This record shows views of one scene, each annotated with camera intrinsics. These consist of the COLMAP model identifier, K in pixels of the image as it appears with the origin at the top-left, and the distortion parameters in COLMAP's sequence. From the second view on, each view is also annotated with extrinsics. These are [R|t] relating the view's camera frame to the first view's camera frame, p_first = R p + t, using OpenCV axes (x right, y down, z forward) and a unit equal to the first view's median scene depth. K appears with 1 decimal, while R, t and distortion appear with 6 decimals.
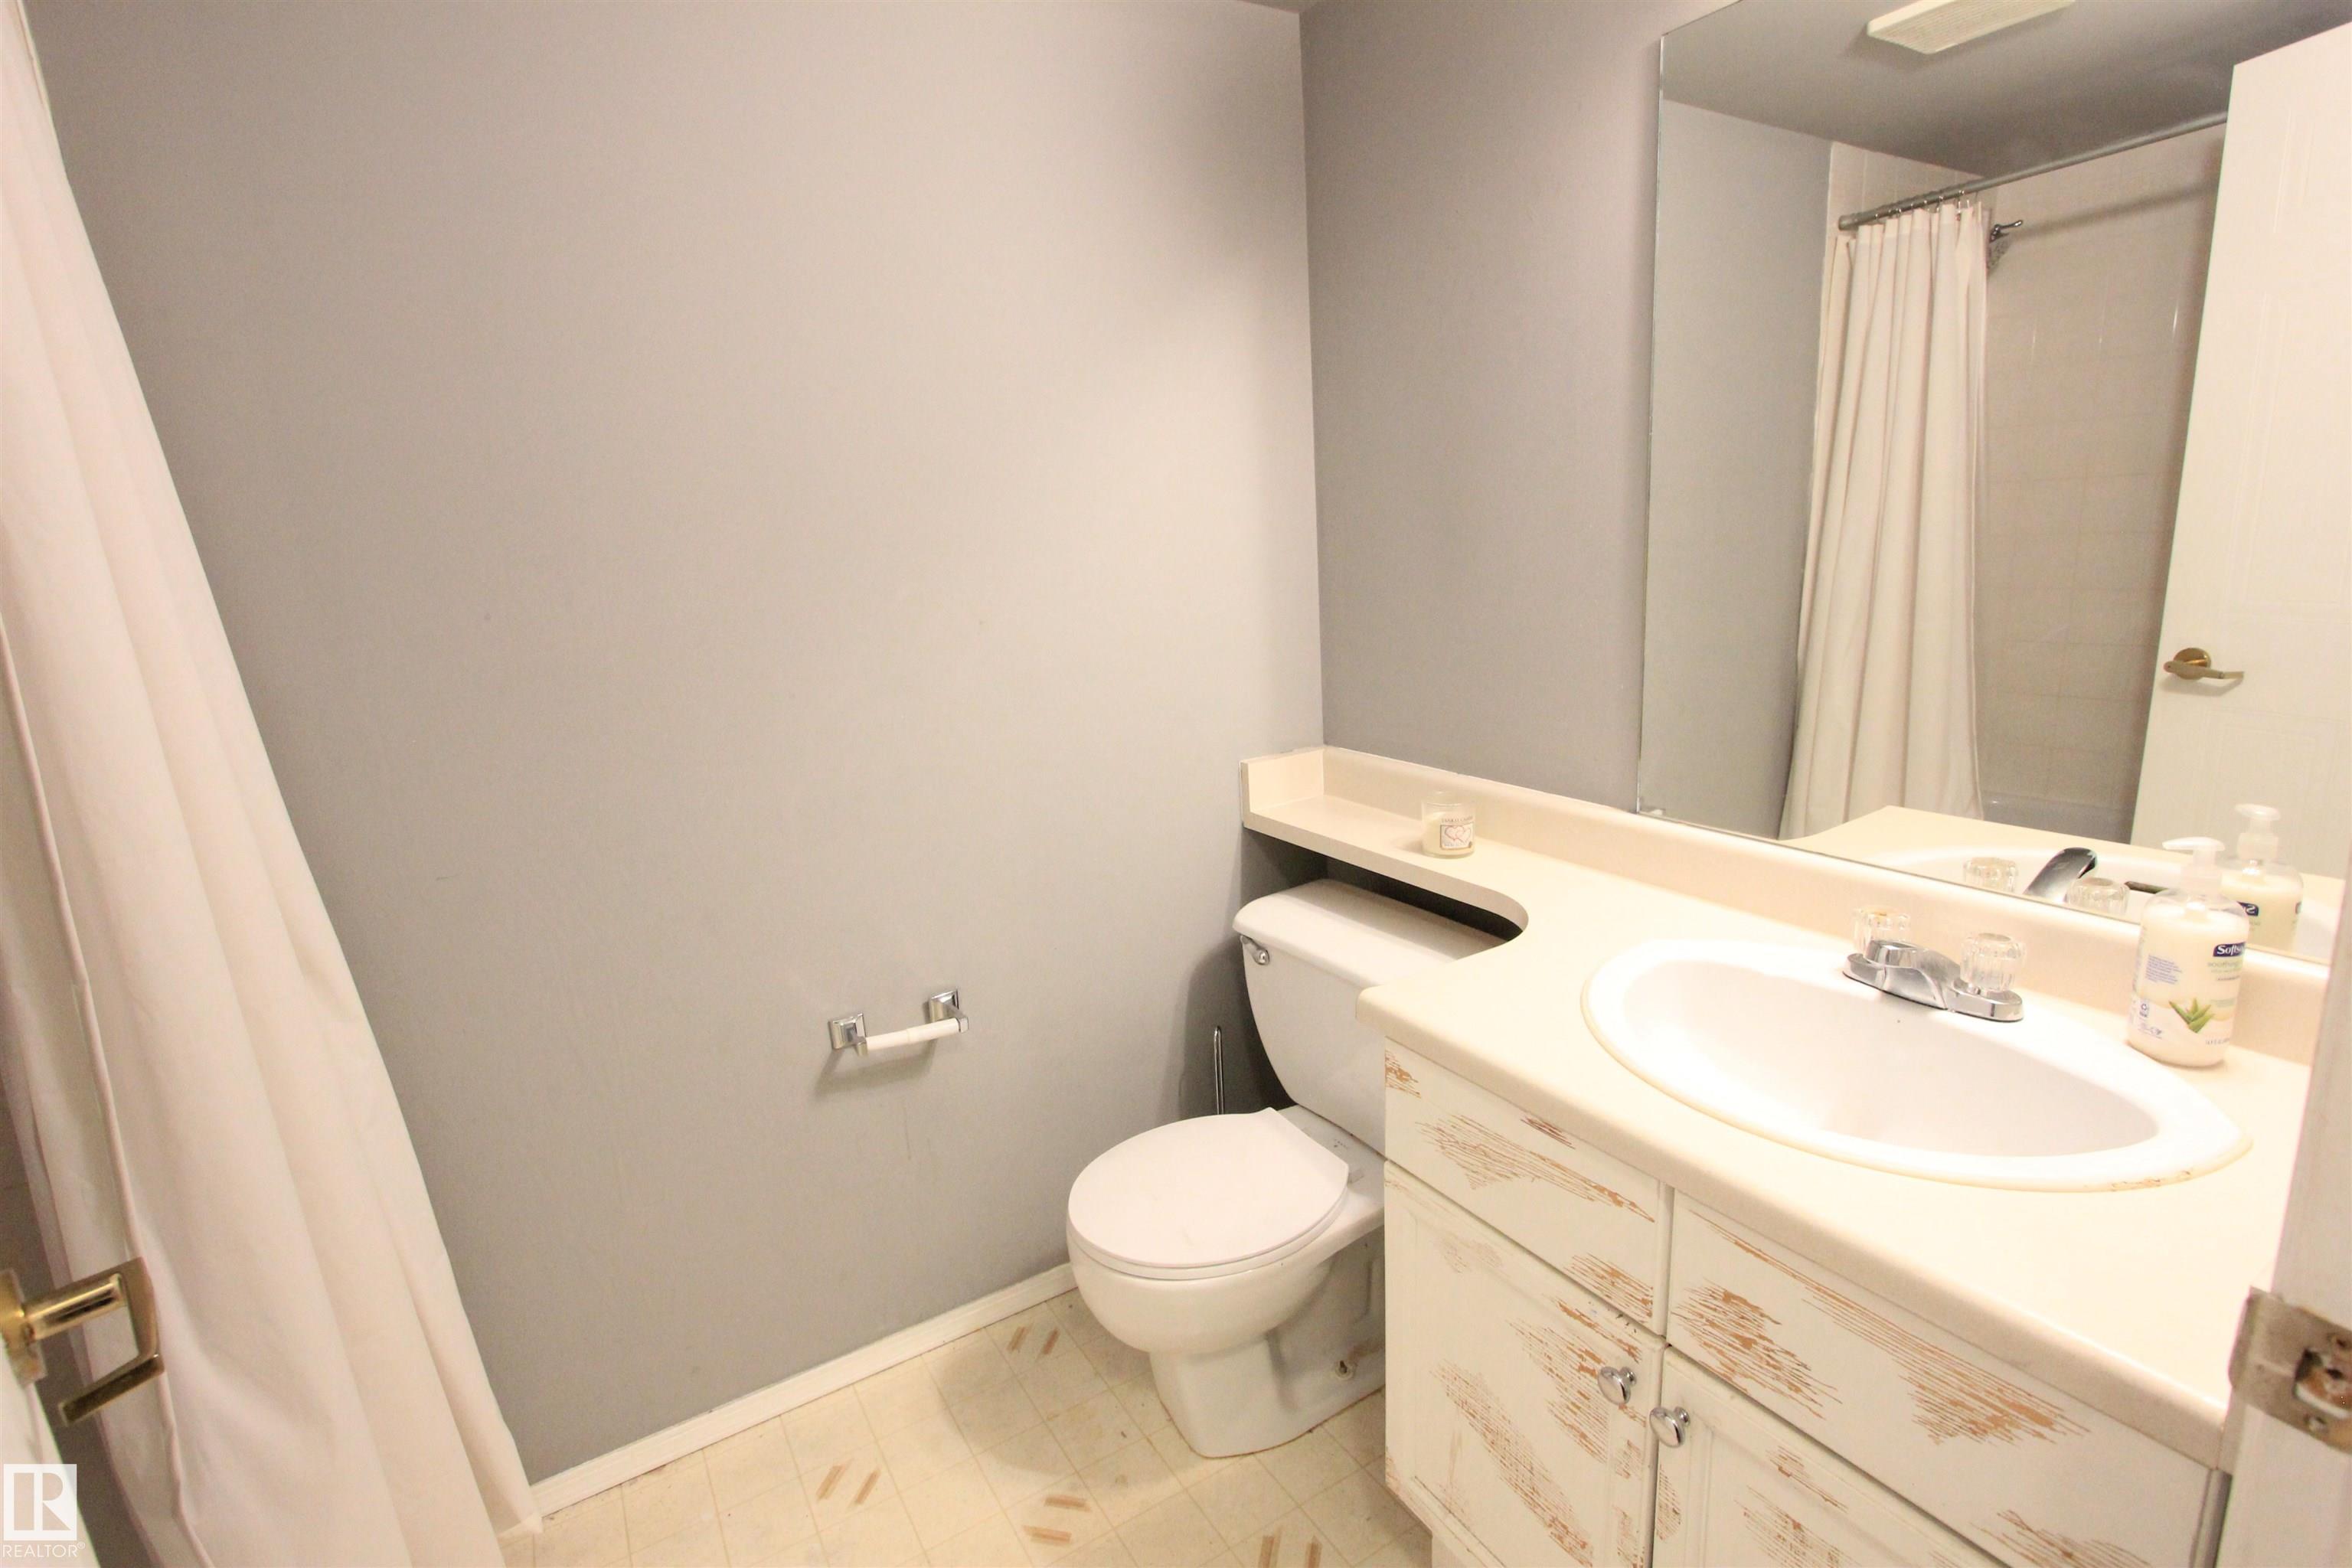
lens RADIAL K [[1082.8, 0, 1173.8], [0, 1082.8, 771.0], [0, 0, 1]] dist [-0.019504, 0.002673]
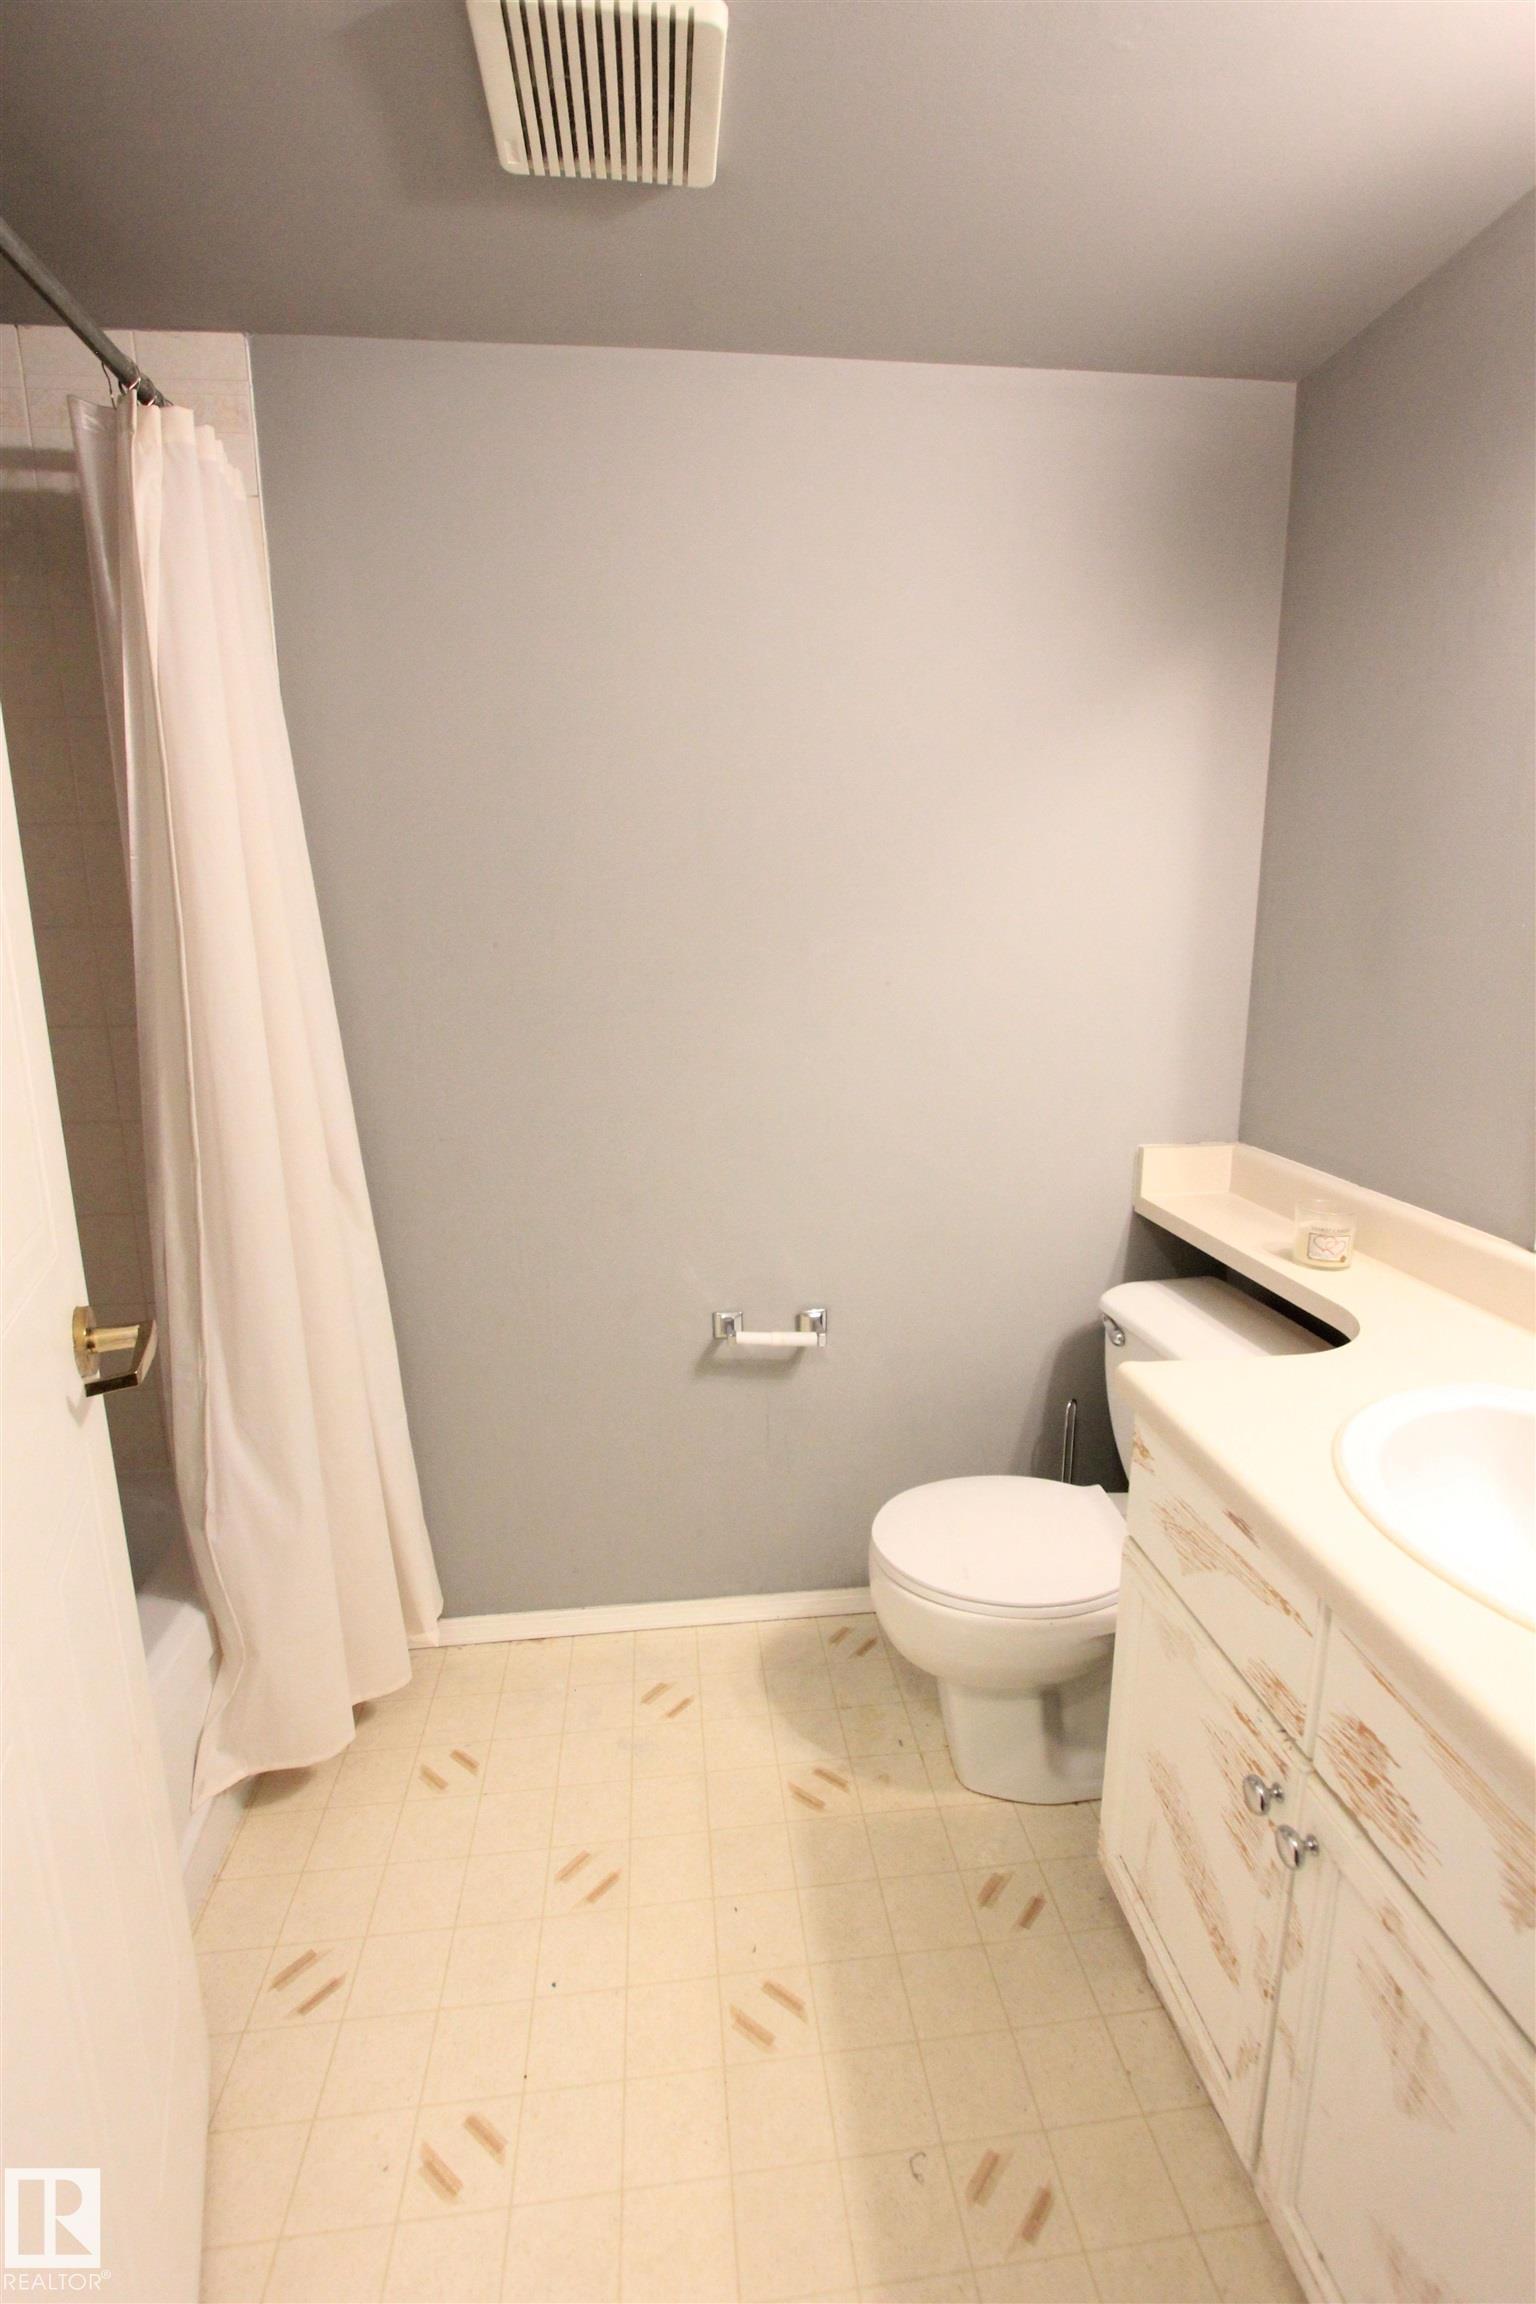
lens RADIAL K [[1060.7, 0, 787.5], [0, 1060.7, 1152.3], [0, 0, 1]] dist [-0.019504, 0.002673]
pose [[0.911930, 0.137978, -0.386452, 0.201643], [-0.136632, 0.990134, 0.031097, 0.015888], [0.386930, 0.024443, 0.921785, -0.036715]]
